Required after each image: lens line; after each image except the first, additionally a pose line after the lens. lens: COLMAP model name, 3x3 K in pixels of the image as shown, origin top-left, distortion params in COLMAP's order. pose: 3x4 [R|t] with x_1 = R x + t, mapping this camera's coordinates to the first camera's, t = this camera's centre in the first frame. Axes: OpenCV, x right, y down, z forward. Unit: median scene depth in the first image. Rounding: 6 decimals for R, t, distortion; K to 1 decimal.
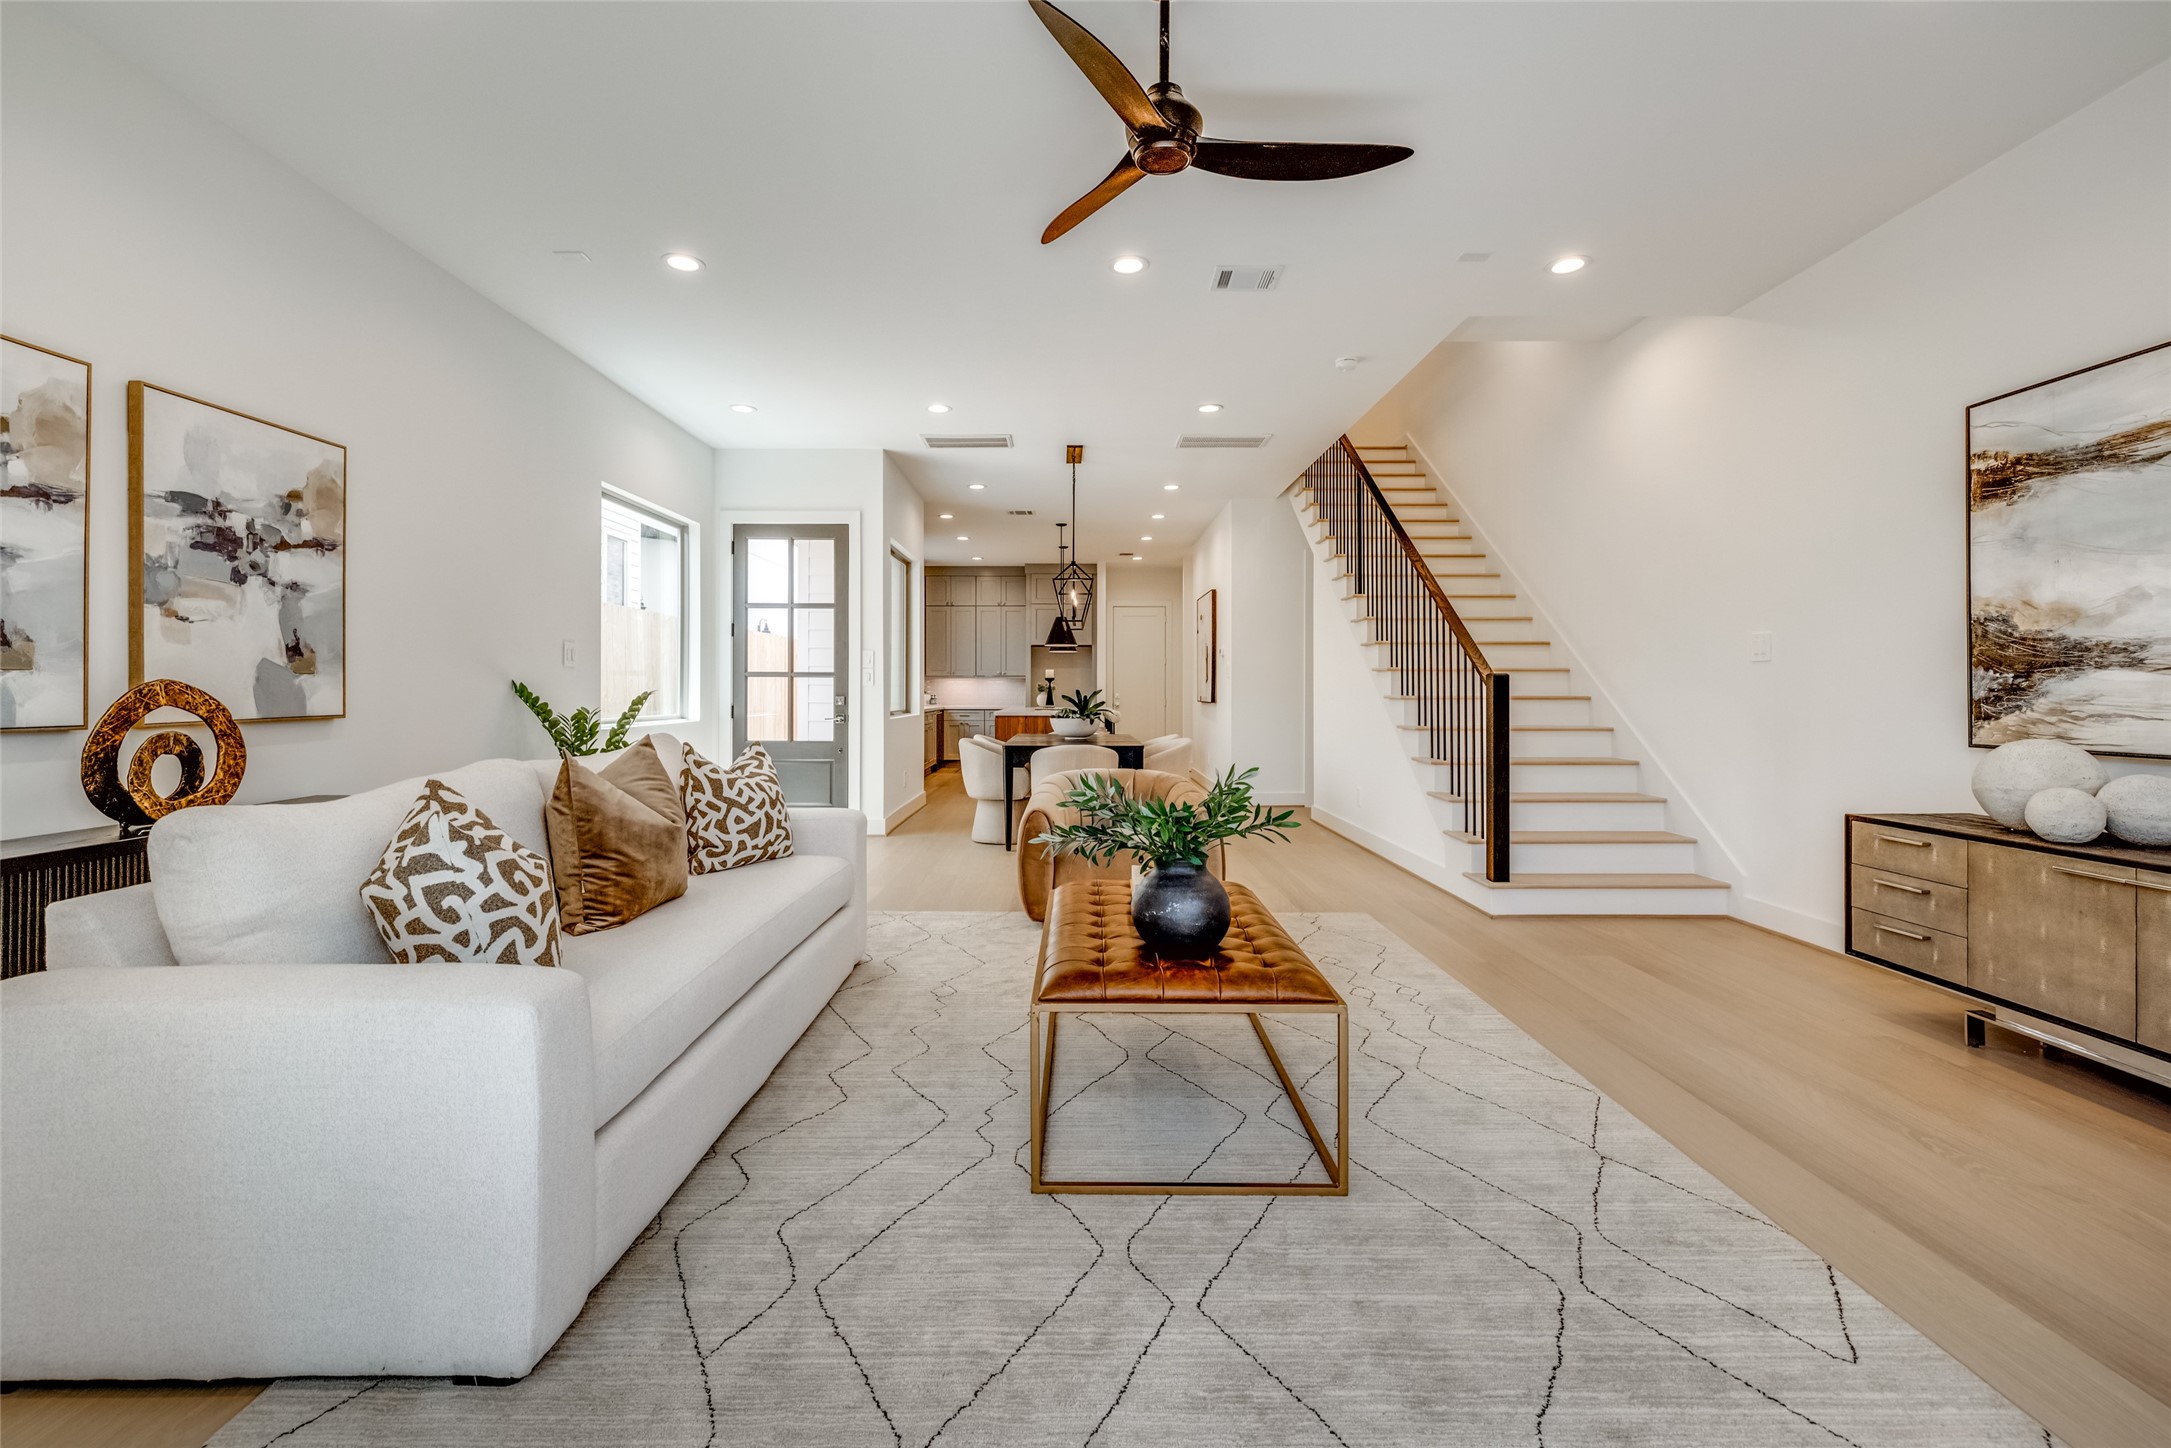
lens RADIAL K [[965.1, 0, 1089.4], [0, 965.1, 697.4], [0, 0, 1]] dist [0.000915, 0.000055]
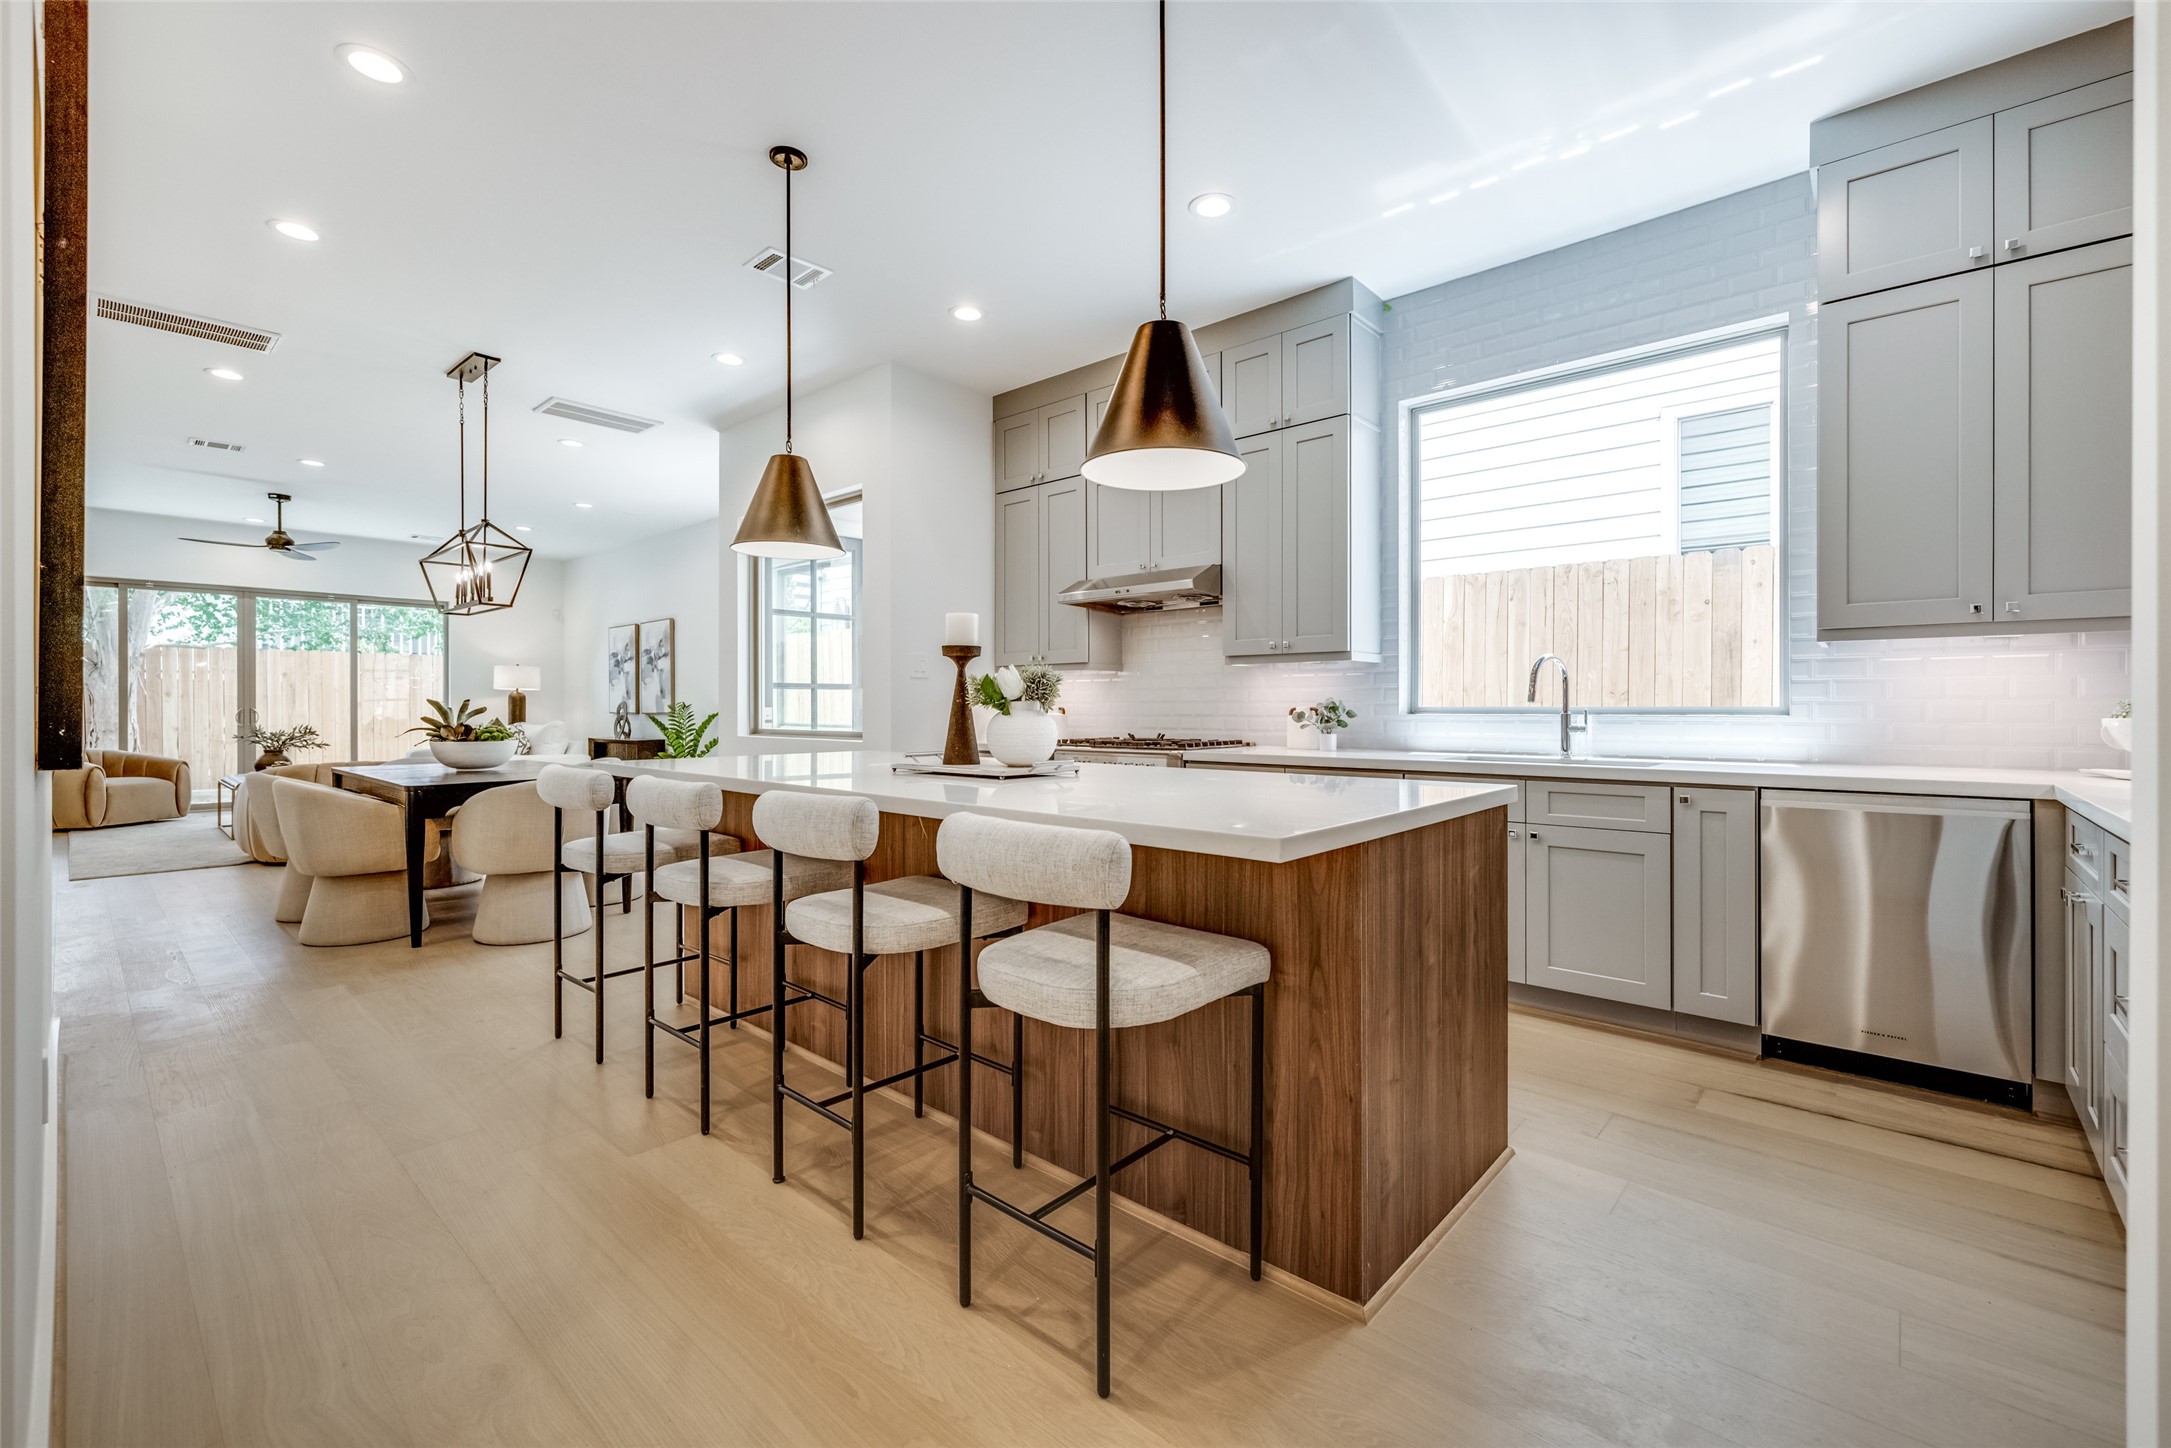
lens RADIAL K [[916.2, 0, 1111.7], [0, 916.2, 705.8], [0, 0, 1]] dist [0.001172, 0.000168]
pose [[-0.671193, -0.001990, -0.741280, 0.387719], [-0.006123, 0.999977, 0.002859, -0.019133], [0.741257, 0.006458, -0.671190, 4.102218]]
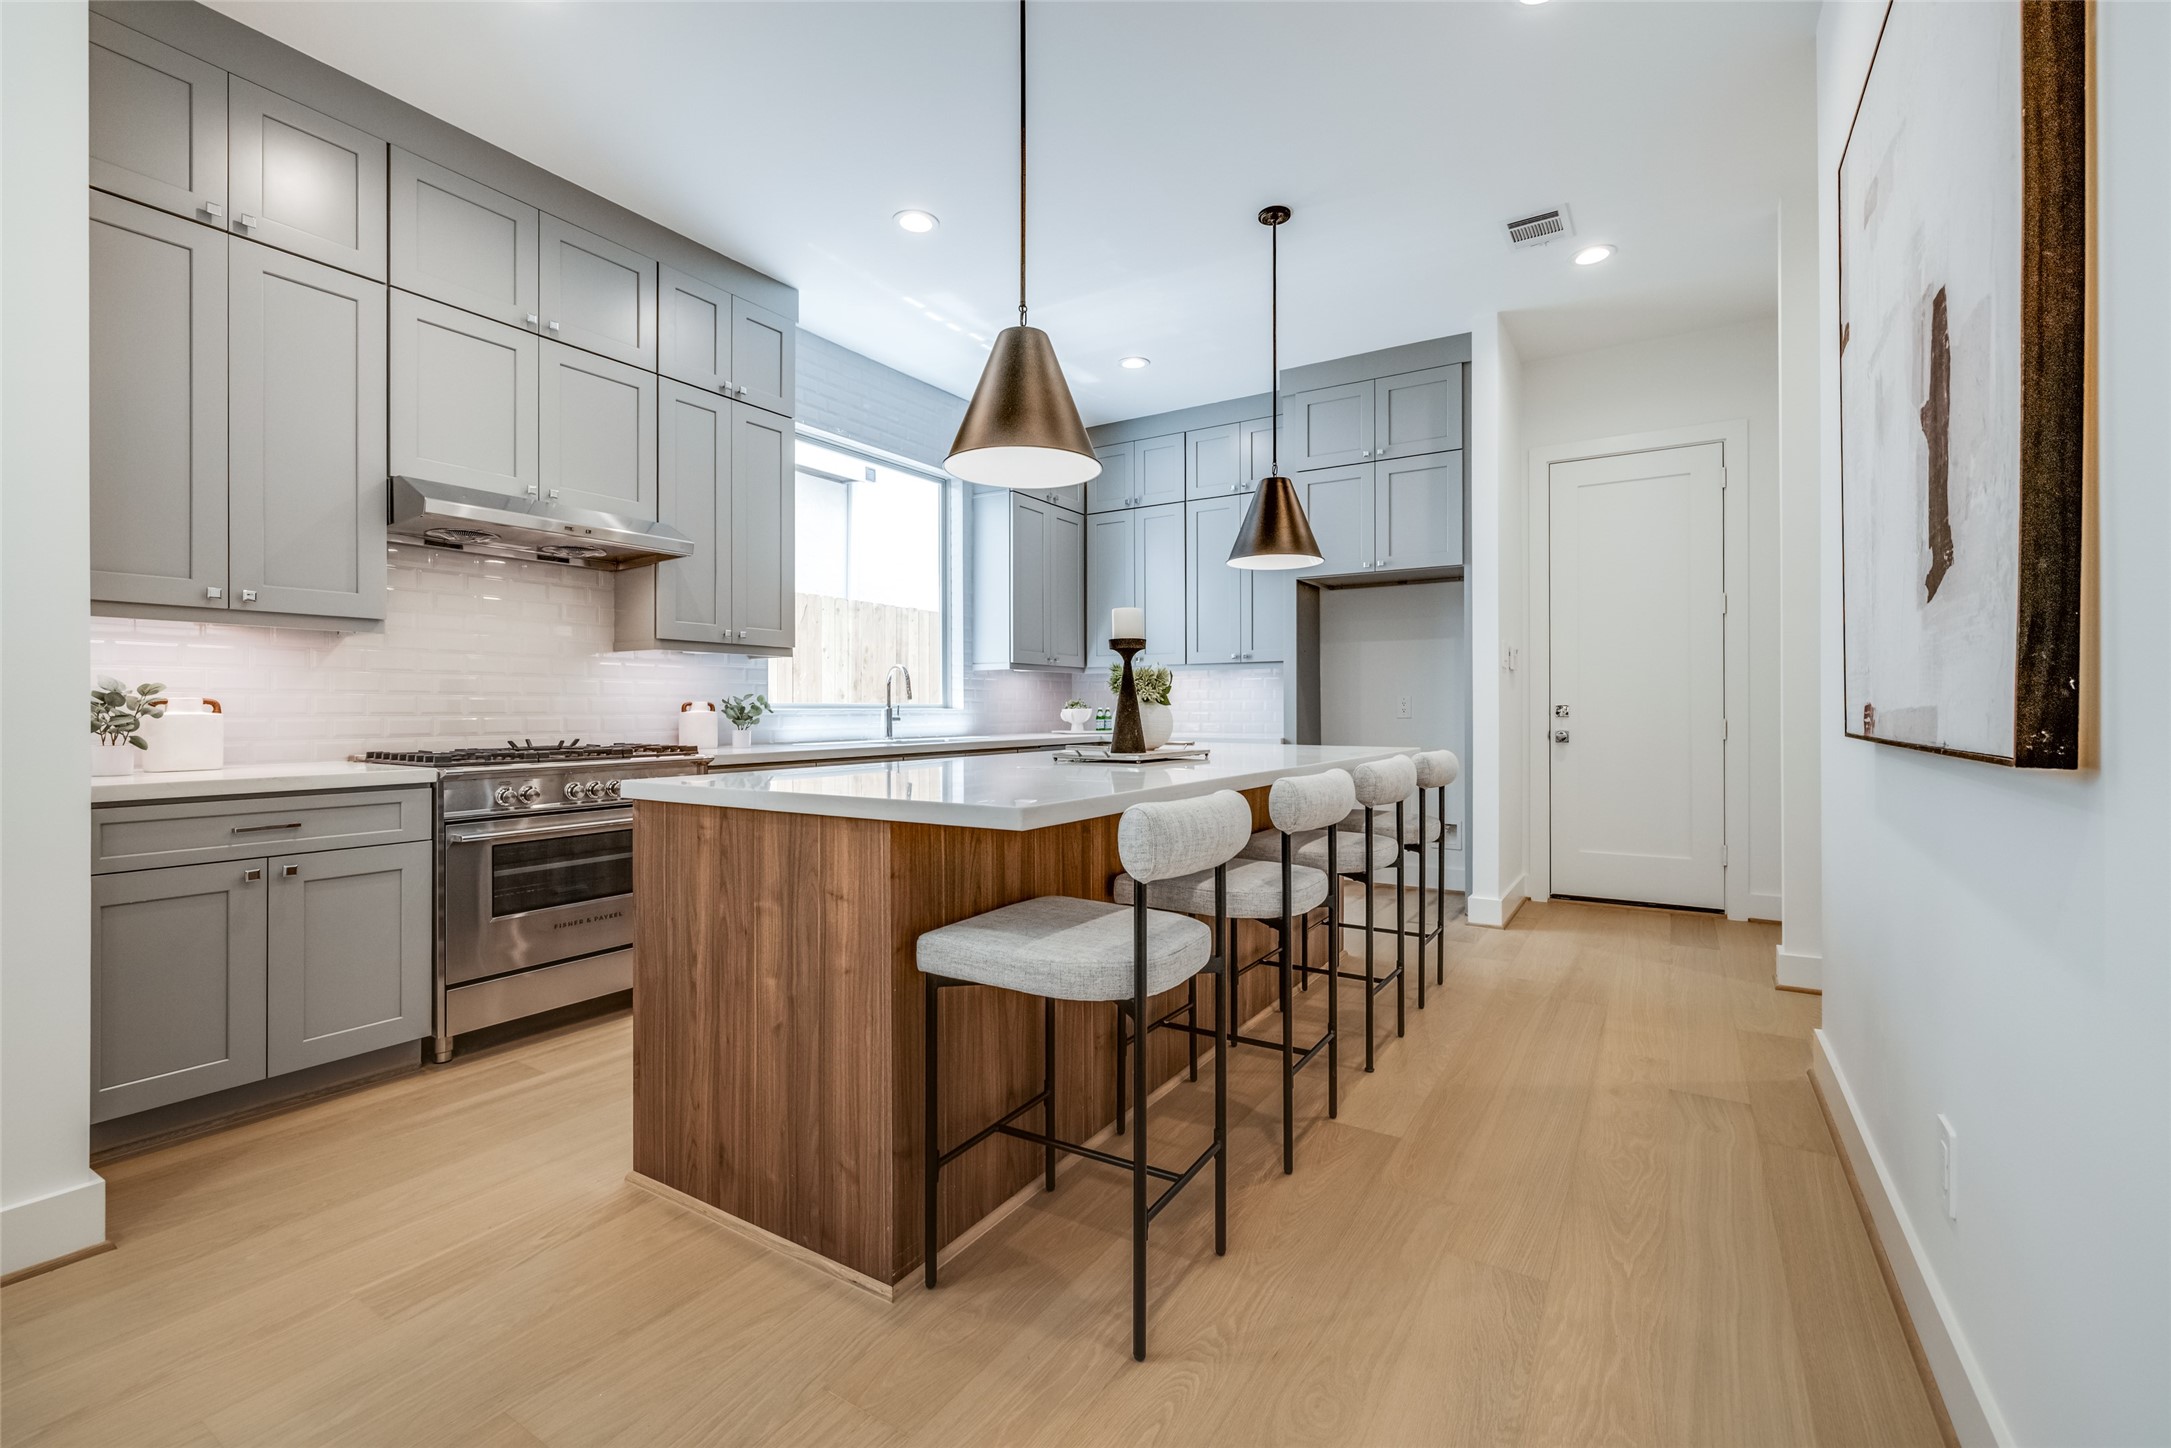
lens RADIAL K [[916.5, 0, 1090.0], [0, 916.5, 704.4], [0, 0, 1]] dist [0.008626, 0.000231]
pose [[0.836747, -0.006111, -0.547556, 0.305501], [-0.000861, 0.999922, -0.012475, 0.002010], [0.547590, 0.010910, 0.836676, 2.696525]]
